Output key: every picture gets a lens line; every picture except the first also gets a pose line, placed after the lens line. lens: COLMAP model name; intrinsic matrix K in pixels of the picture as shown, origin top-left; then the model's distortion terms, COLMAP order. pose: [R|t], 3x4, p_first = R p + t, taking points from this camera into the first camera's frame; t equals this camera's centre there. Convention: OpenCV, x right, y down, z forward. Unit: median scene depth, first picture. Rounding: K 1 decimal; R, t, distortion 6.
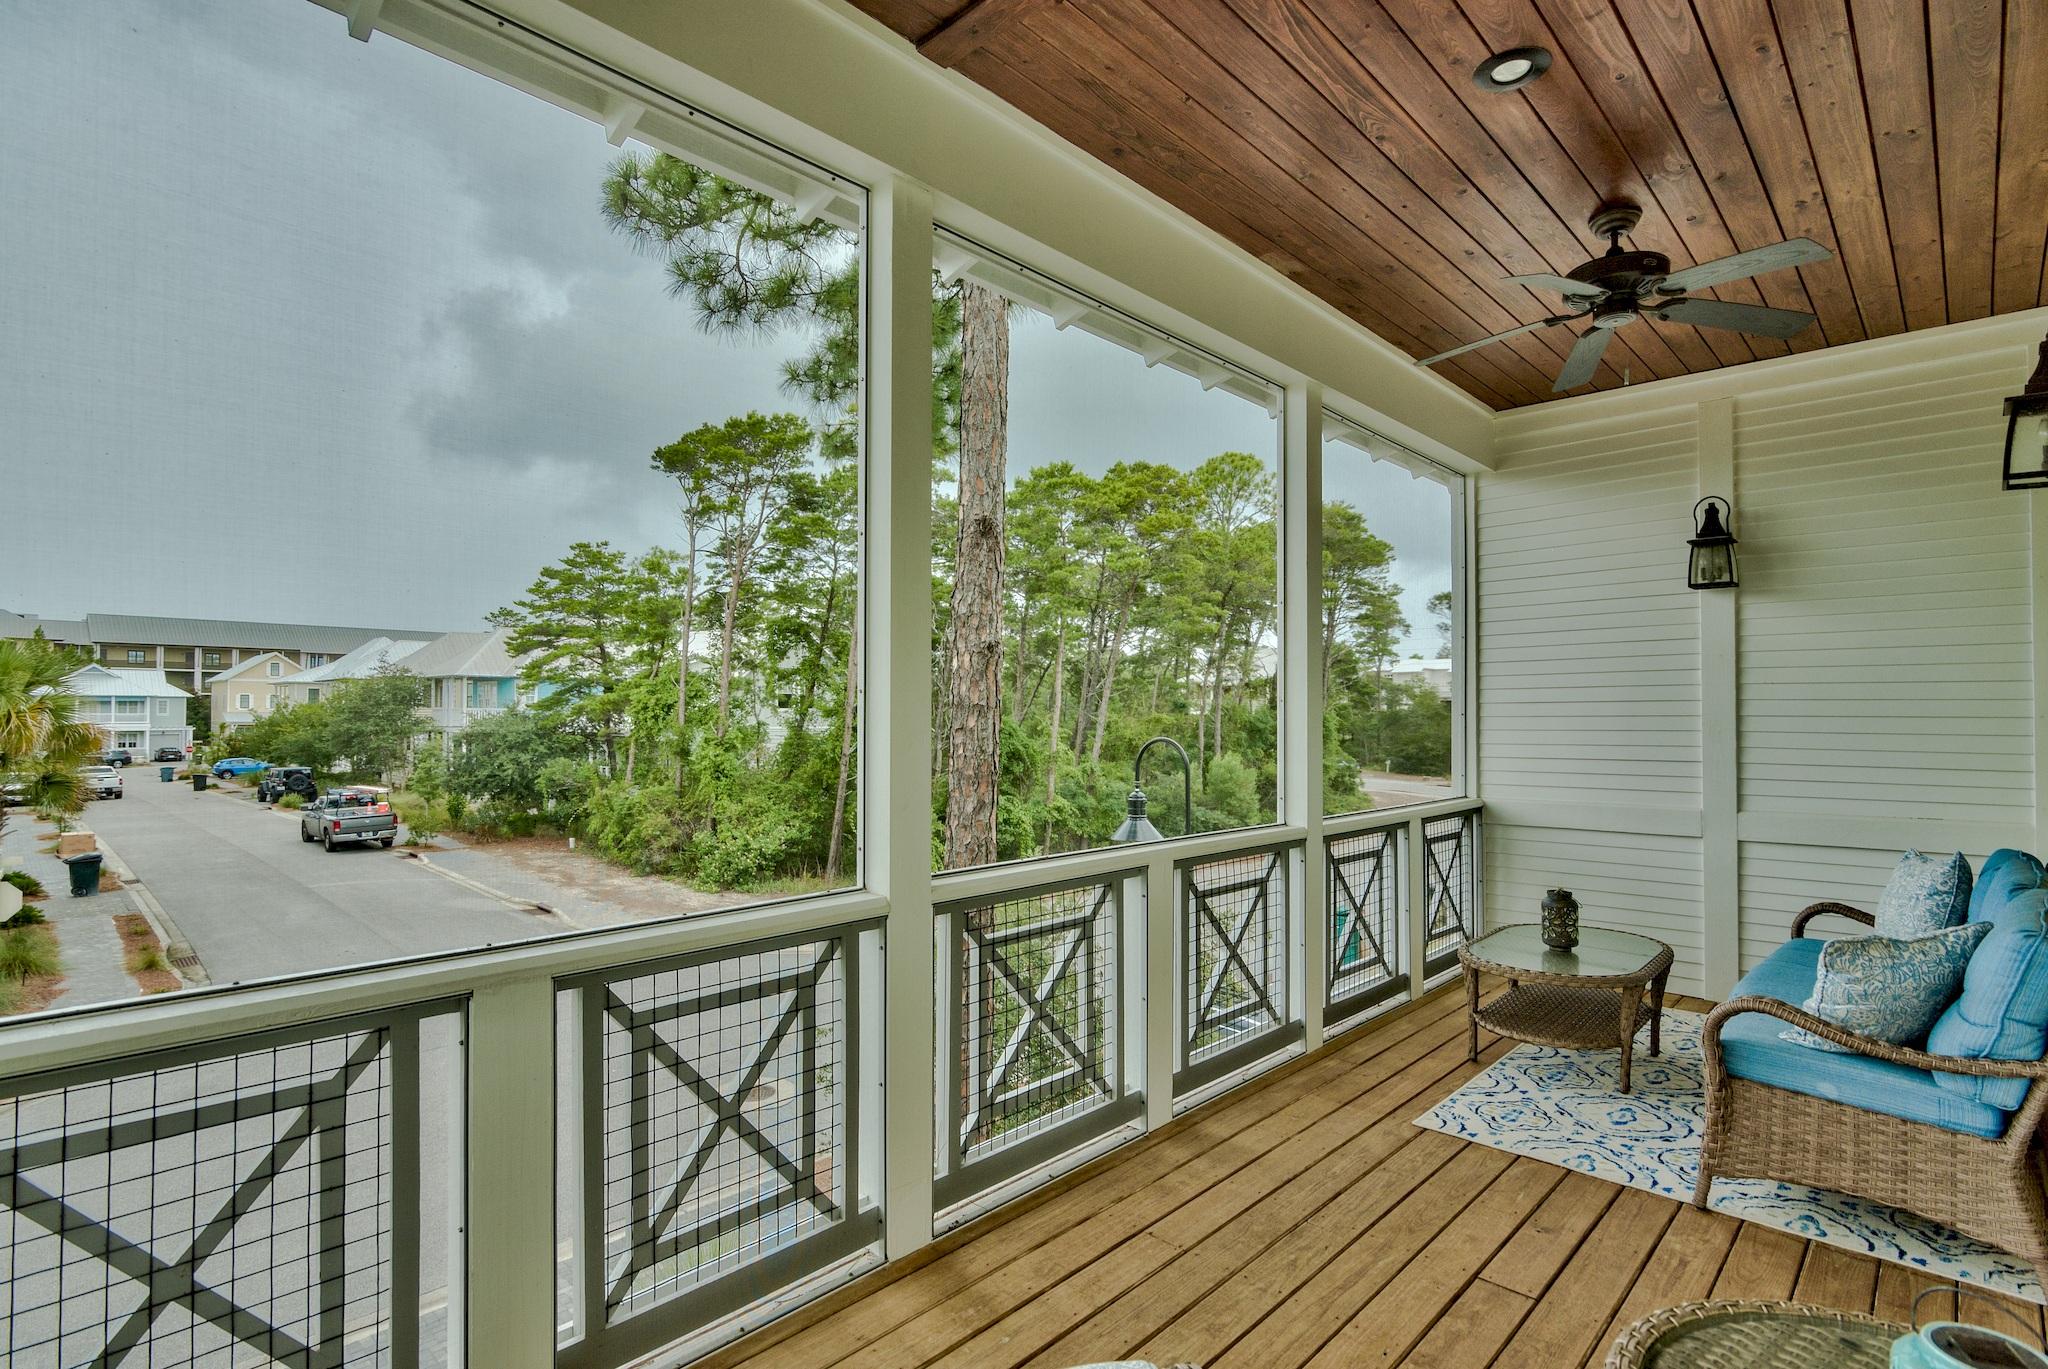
lens RADIAL K [[1006.8, 0, 1012.4], [0, 1006.8, 693.8], [0, 0, 1]] dist [-0.012561, 0.002707]
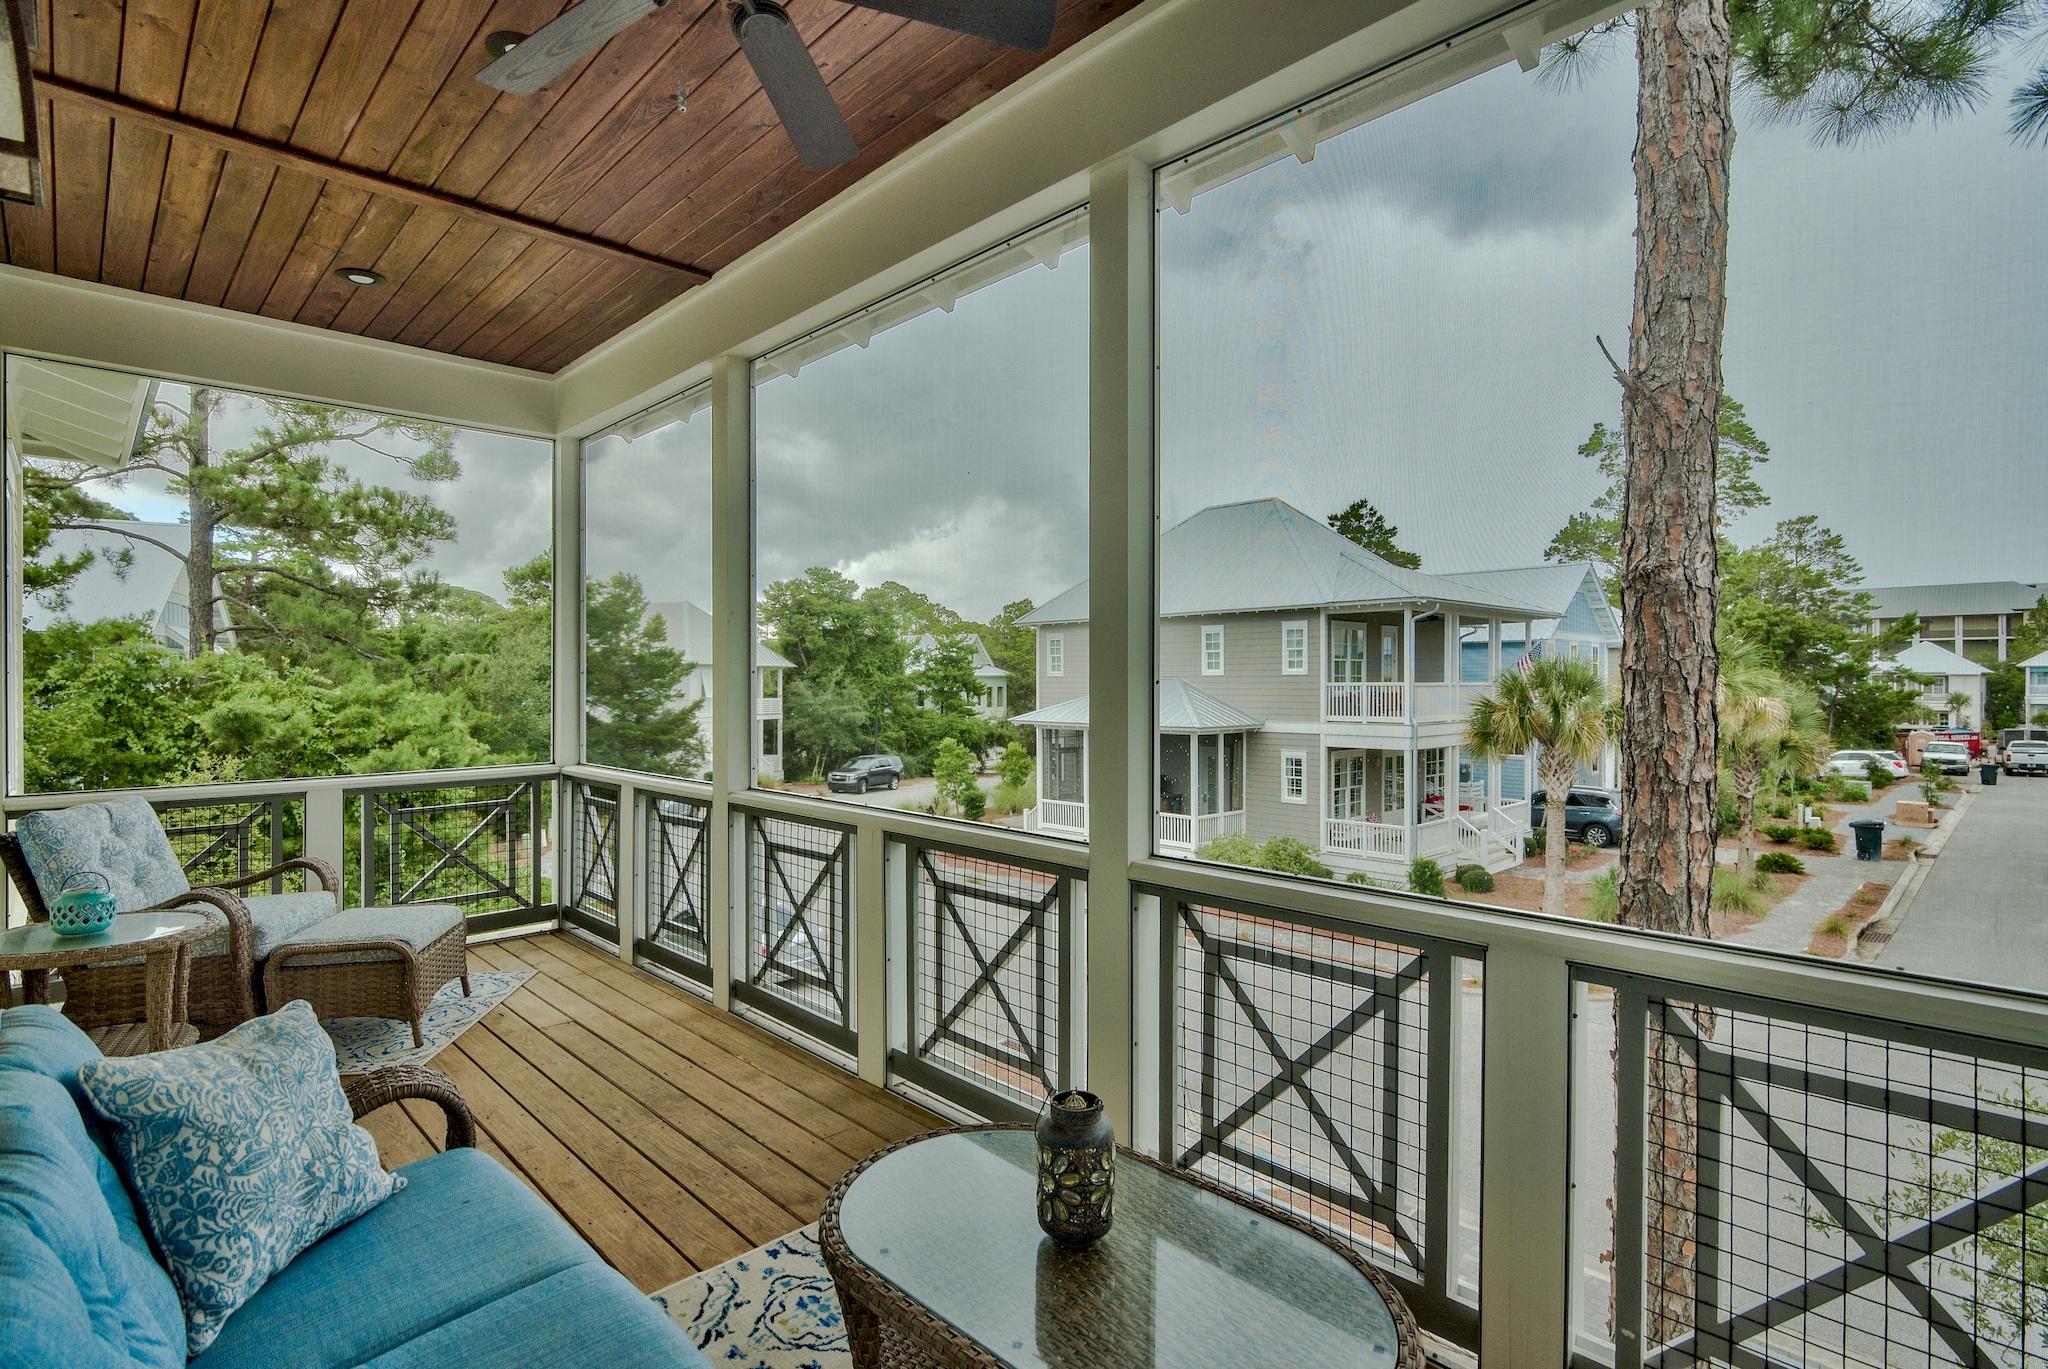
lens RADIAL K [[1006.8, 0, 1011.5], [0, 1006.8, 683.6], [0, 0, 1]] dist [-0.012561, 0.002707]
pose [[-0.049247, 0.000733, -0.998786, 0.773064], [0.016267, 0.999868, -0.000068, 0.015473], [0.998654, -0.016251, -0.049252, 0.793727]]
